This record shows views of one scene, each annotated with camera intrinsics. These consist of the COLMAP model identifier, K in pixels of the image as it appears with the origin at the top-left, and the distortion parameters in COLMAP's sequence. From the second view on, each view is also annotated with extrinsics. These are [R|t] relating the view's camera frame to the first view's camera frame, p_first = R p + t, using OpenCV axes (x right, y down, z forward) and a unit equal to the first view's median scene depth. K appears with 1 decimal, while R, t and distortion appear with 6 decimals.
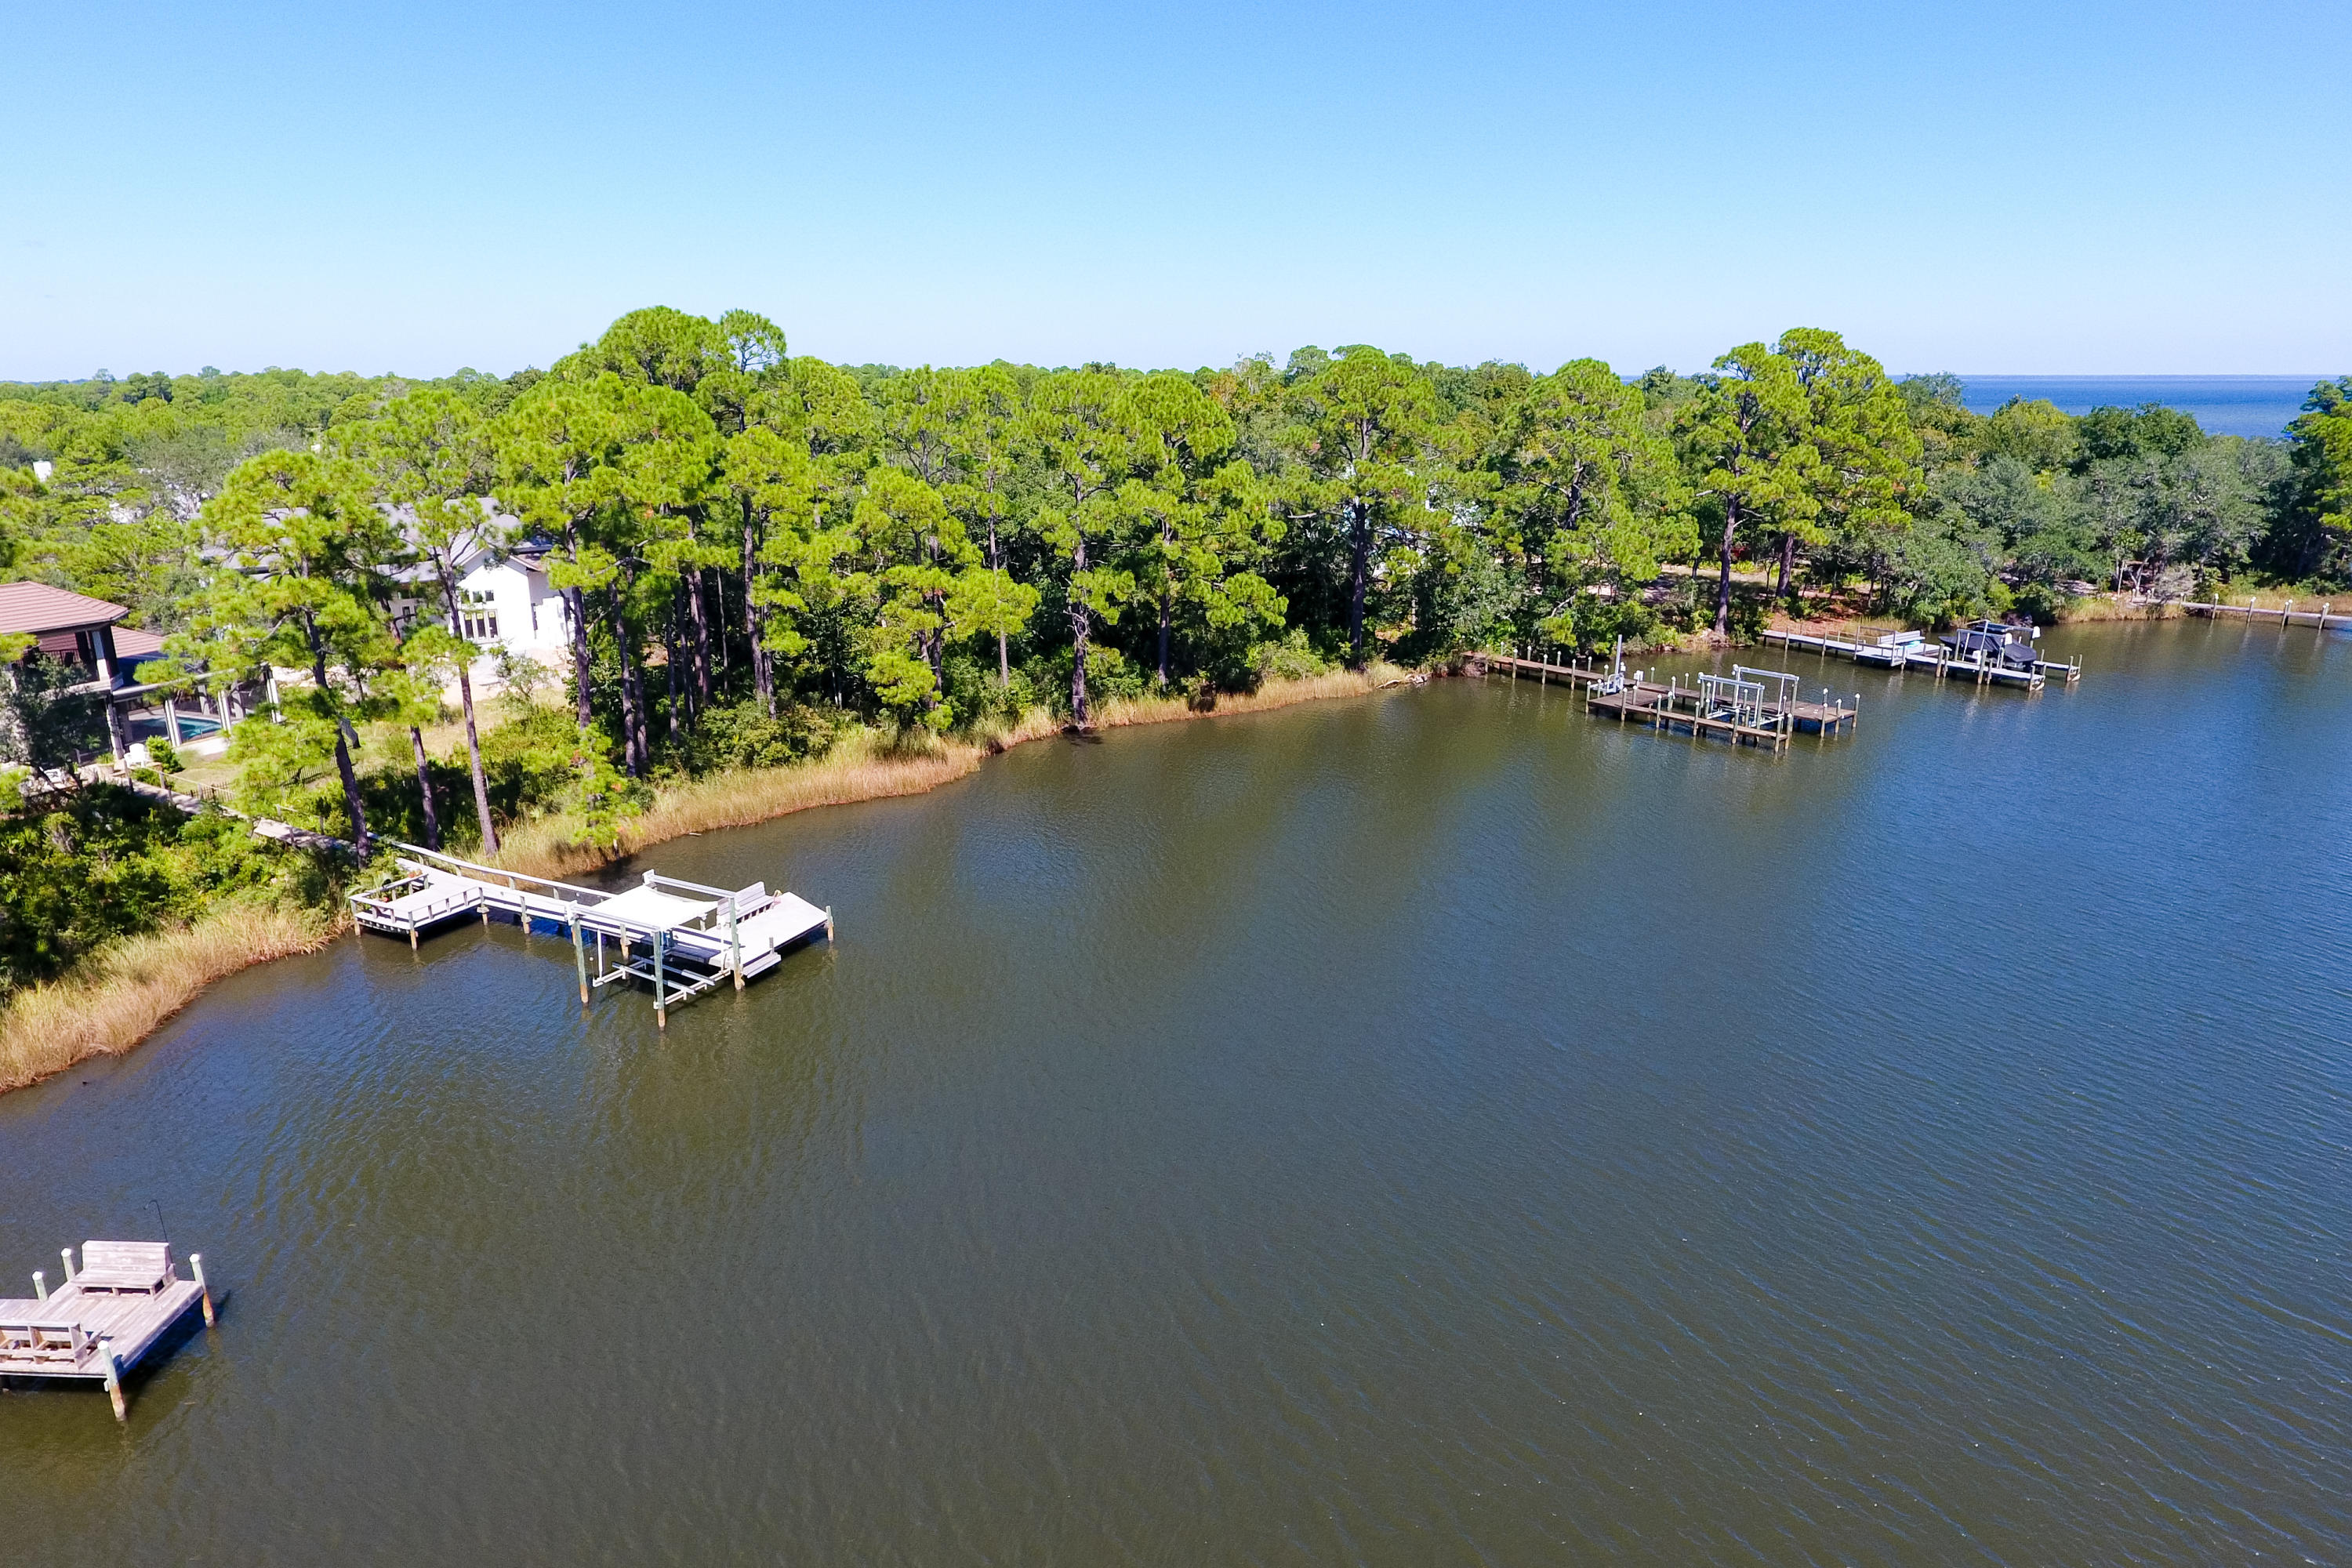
lens RADIAL K [[1394.5, 0, 1169.1], [0, 1394.5, 777.4], [0, 0, 1]] dist [-0.002057, -0.001423]
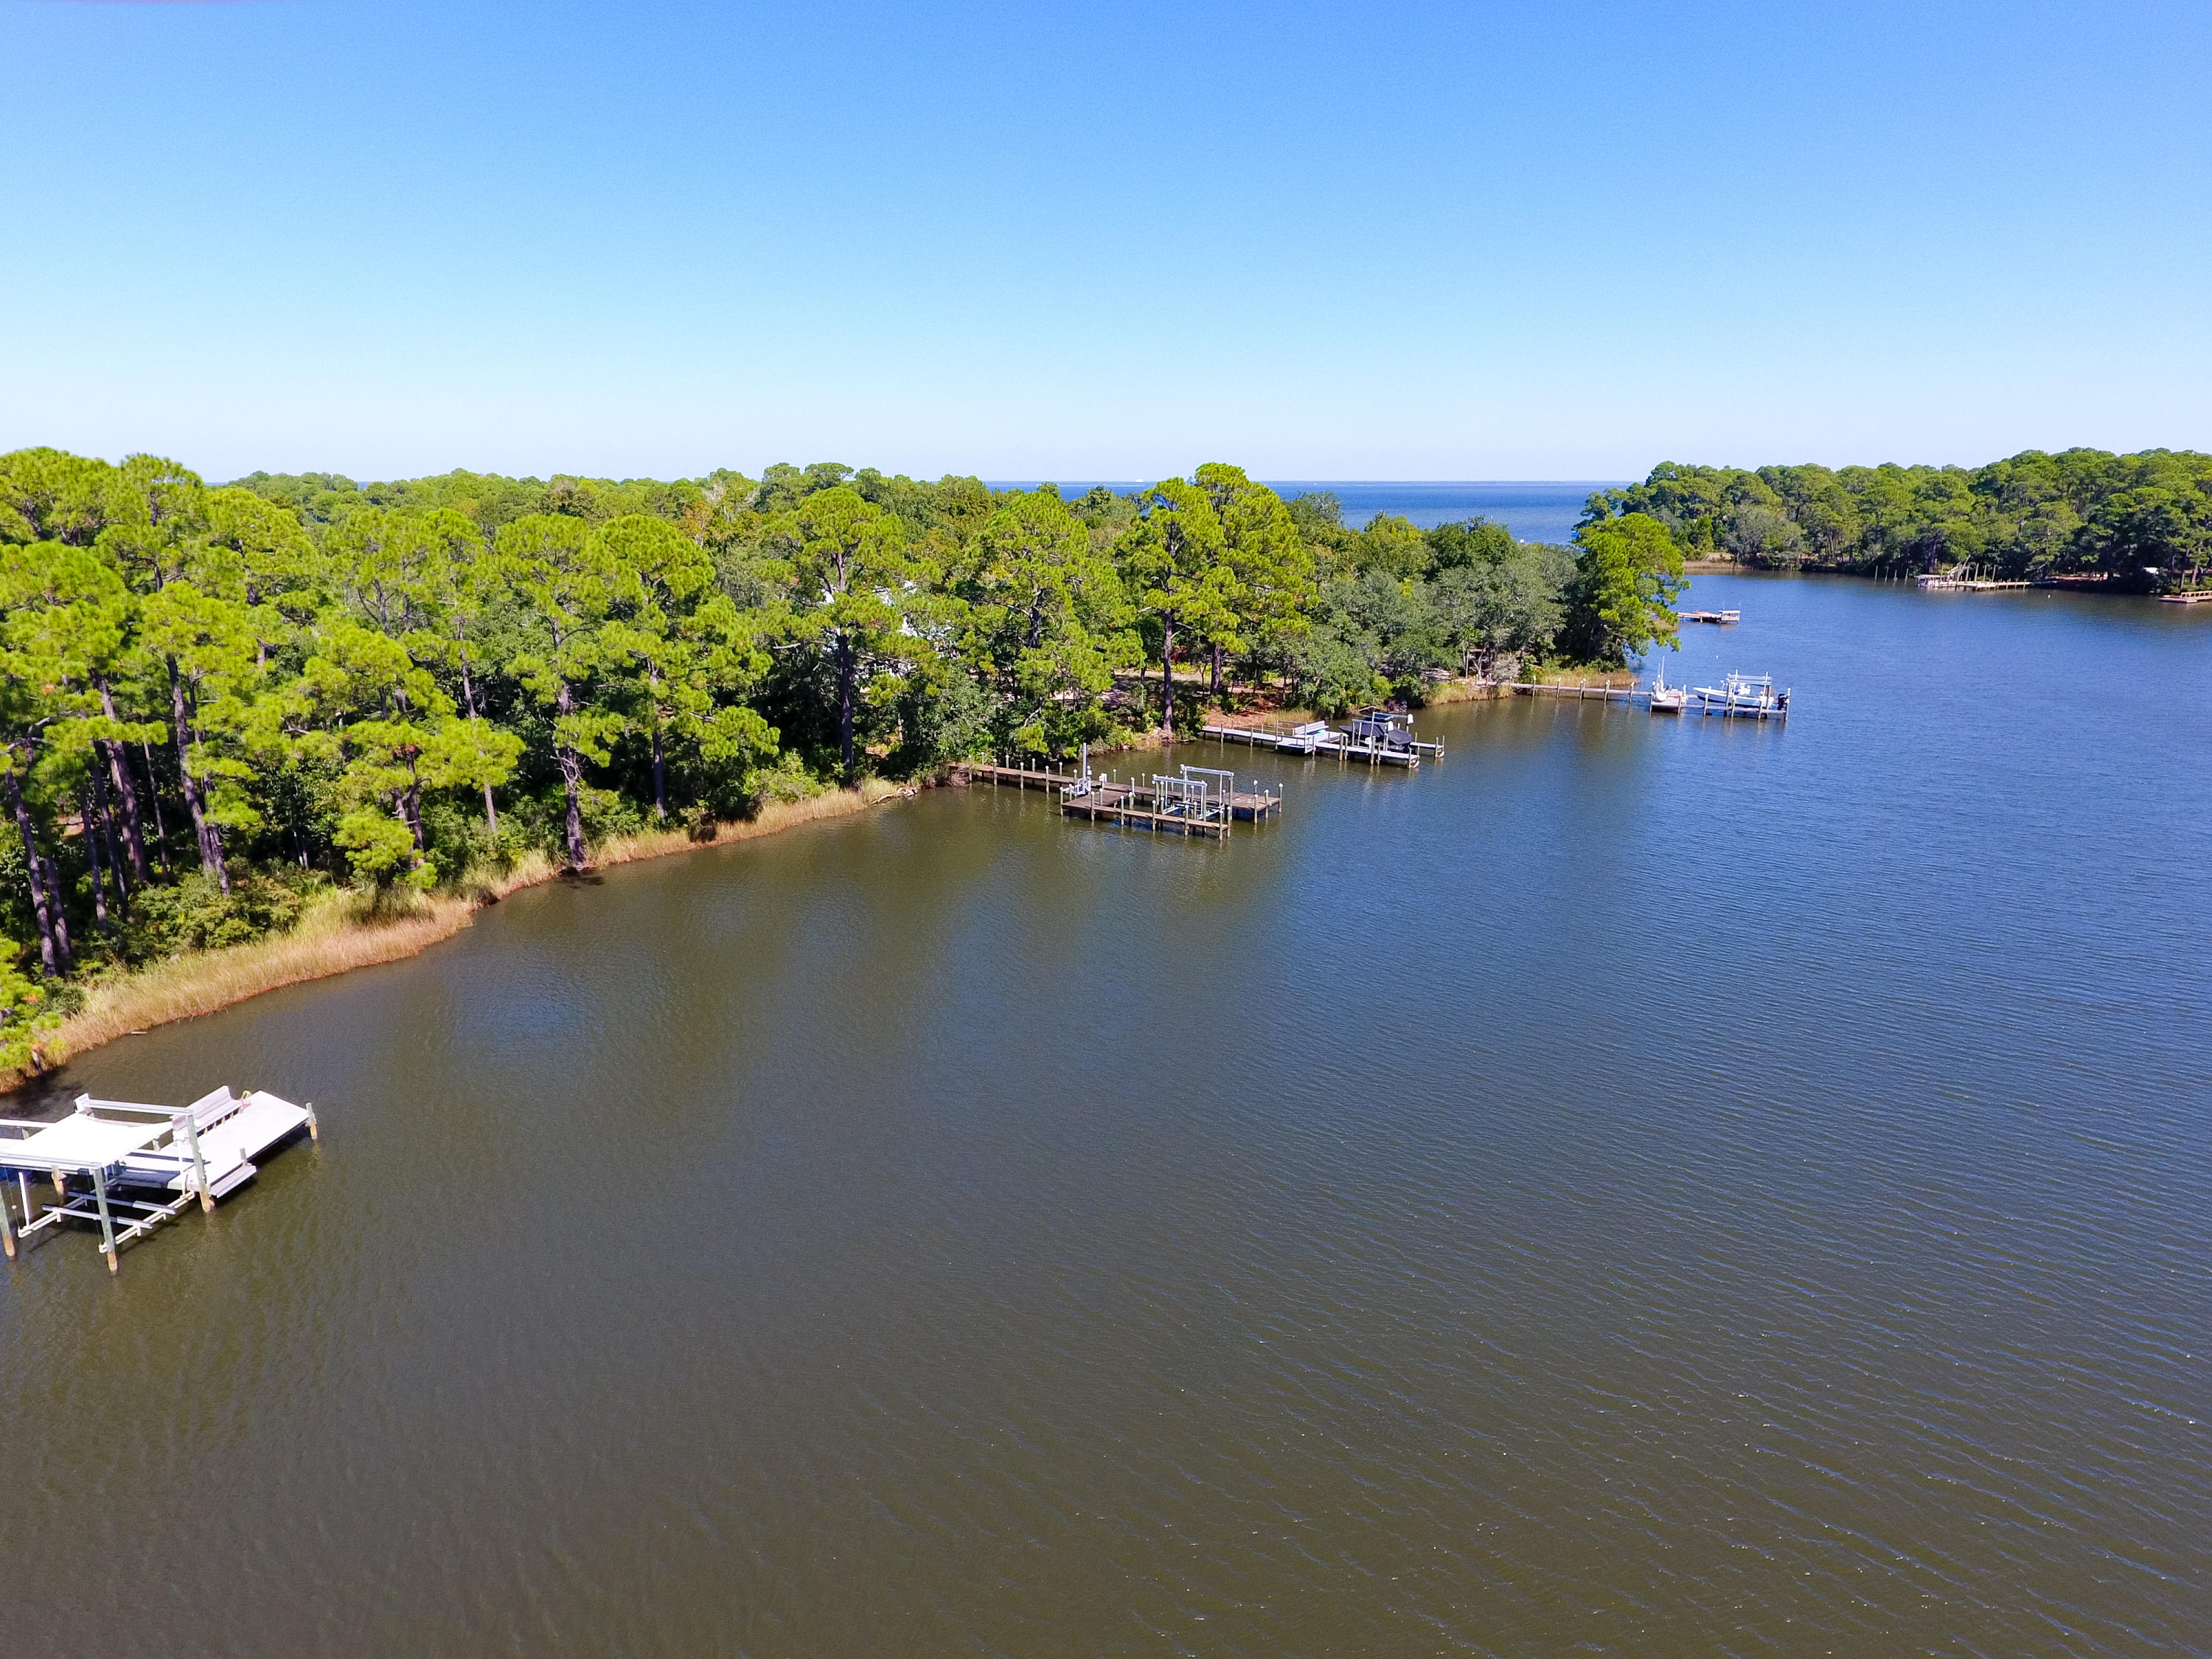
lens RADIAL K [[1304.1, 0, 1082.6], [0, 1304.1, 851.3], [0, 0, 1]] dist [-0.001272, -0.000153]
pose [[0.951692, -0.082180, 0.295851, 0.004443], [0.083042, 0.996499, 0.009675, -0.025449], [-0.295611, 0.015361, 0.955185, -0.001021]]
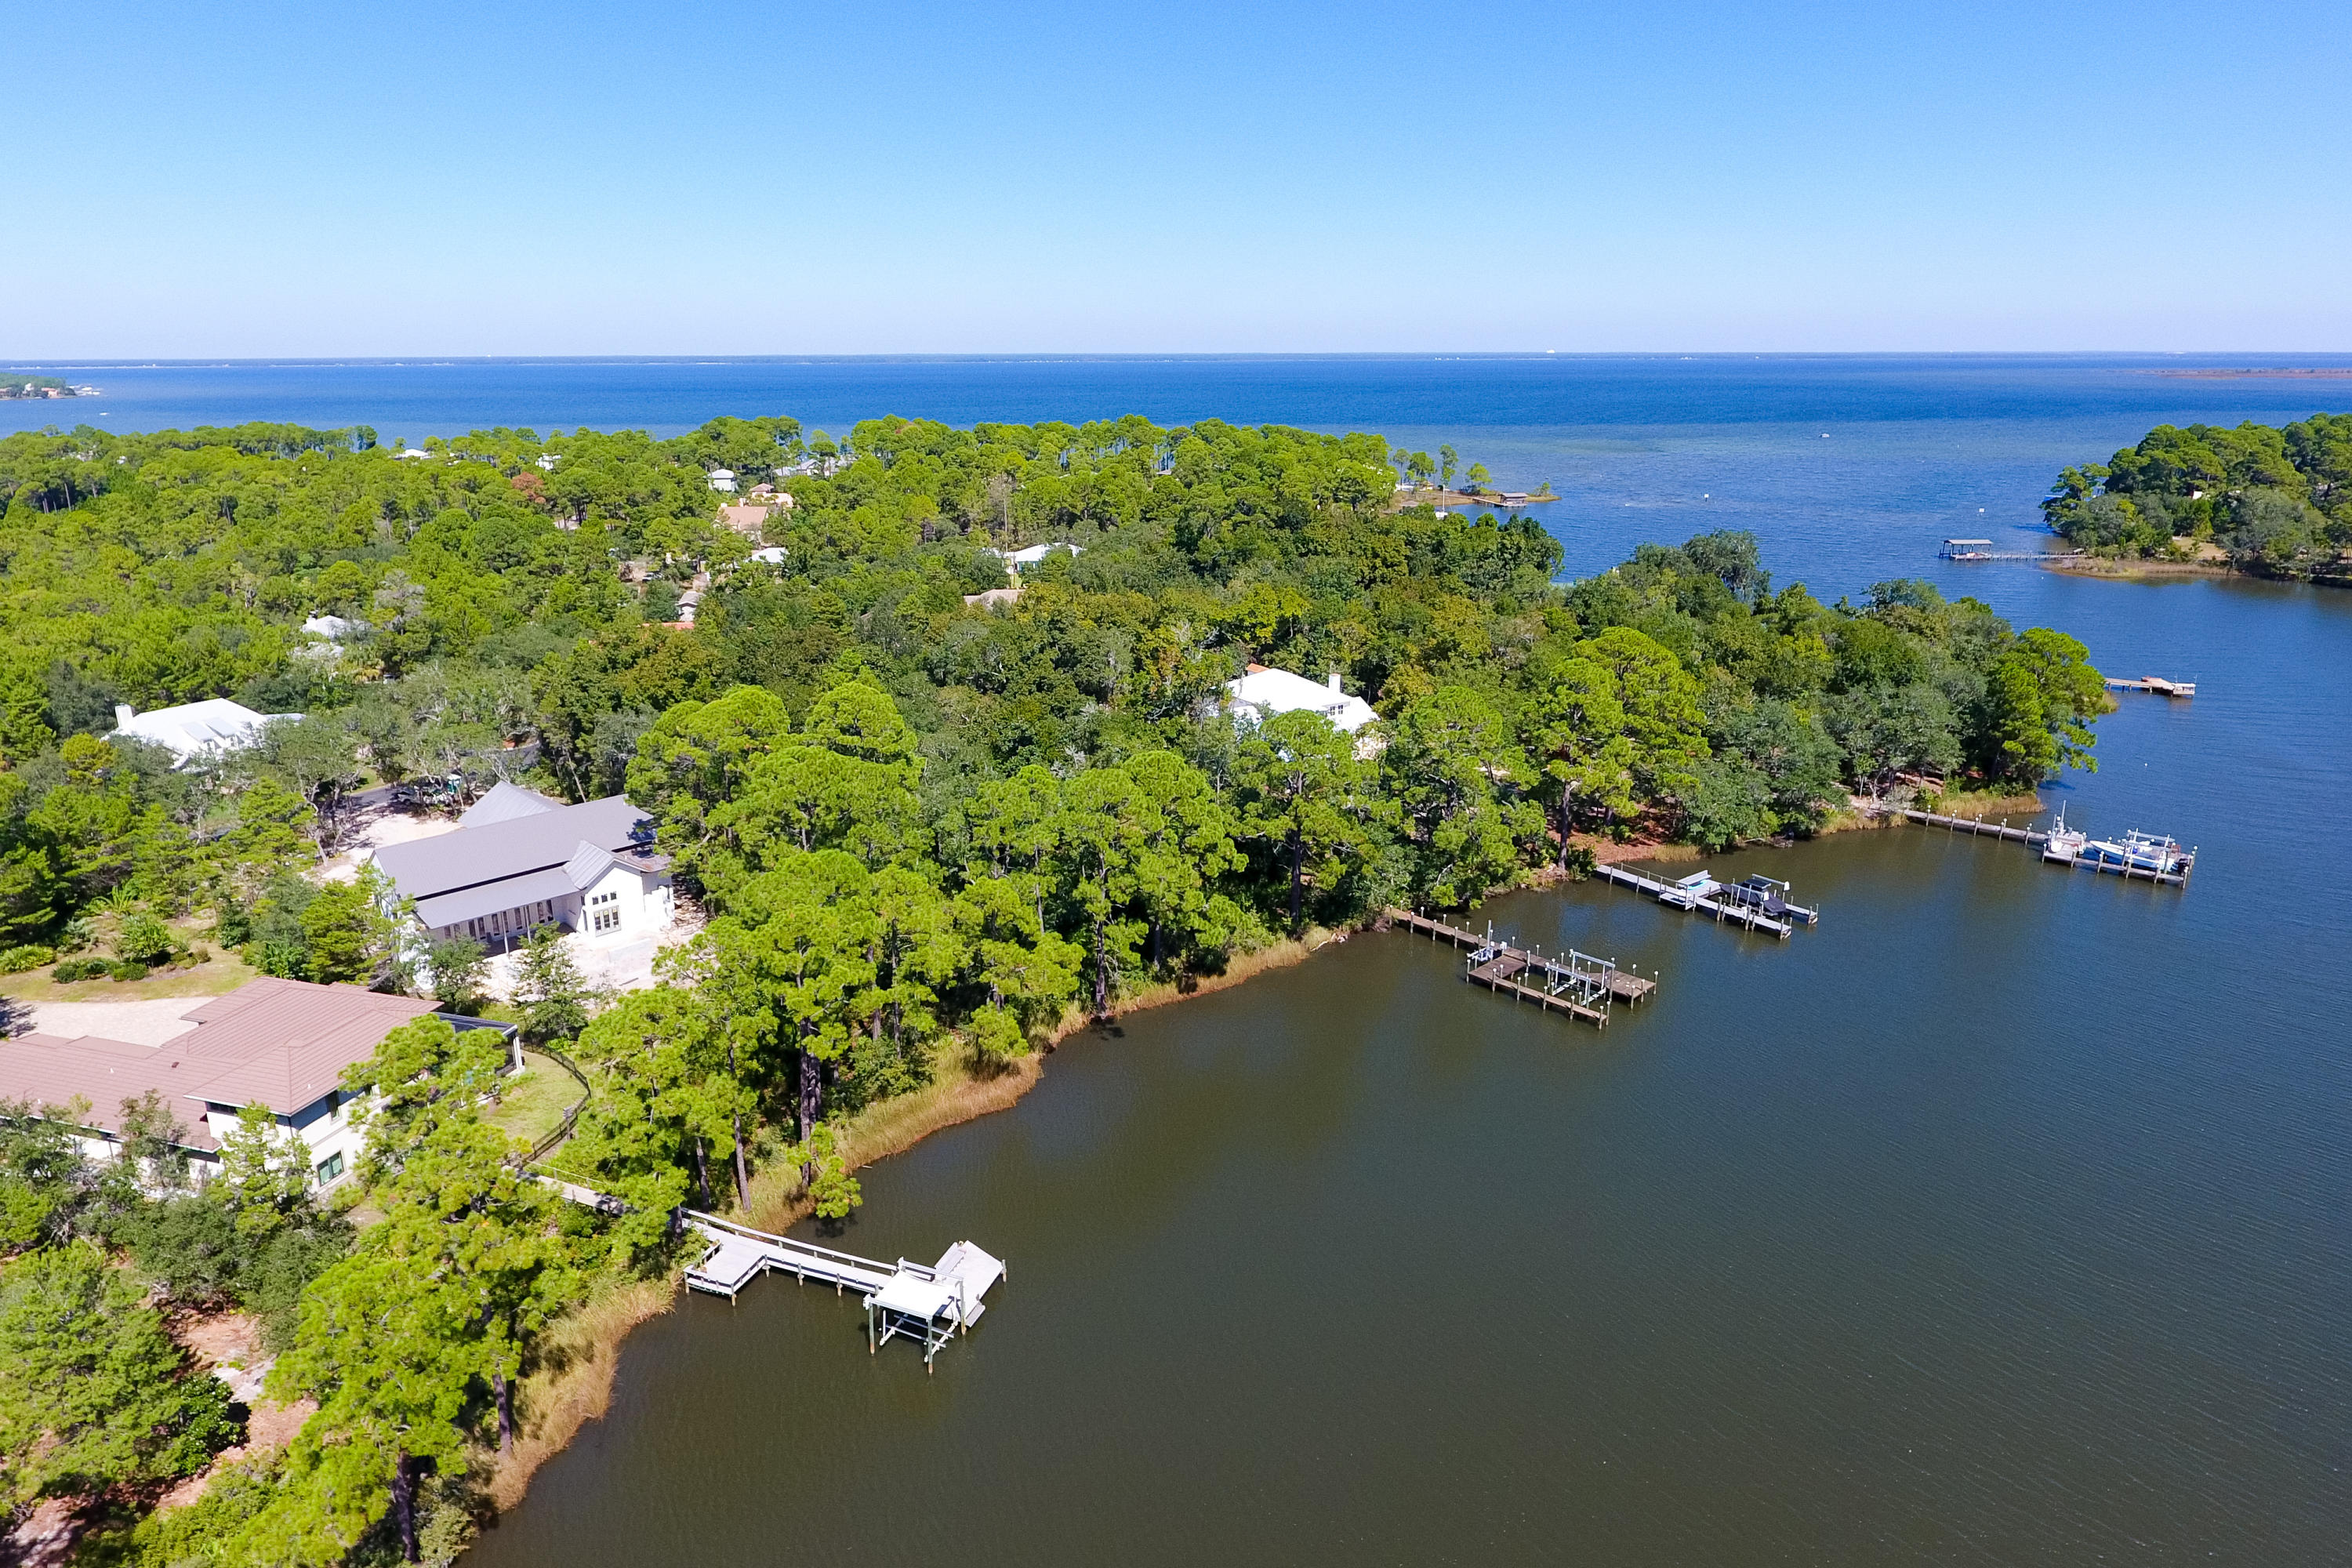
lens RADIAL K [[1394.5, 0, 1157.2], [0, 1394.5, 742.8], [0, 0, 1]] dist [-0.002057, -0.001423]
pose [[0.996068, -0.029601, 0.083504, -0.109155], [0.029776, 0.999556, -0.000845, -0.281604], [-0.083442, 0.003328, 0.996507, -0.333551]]
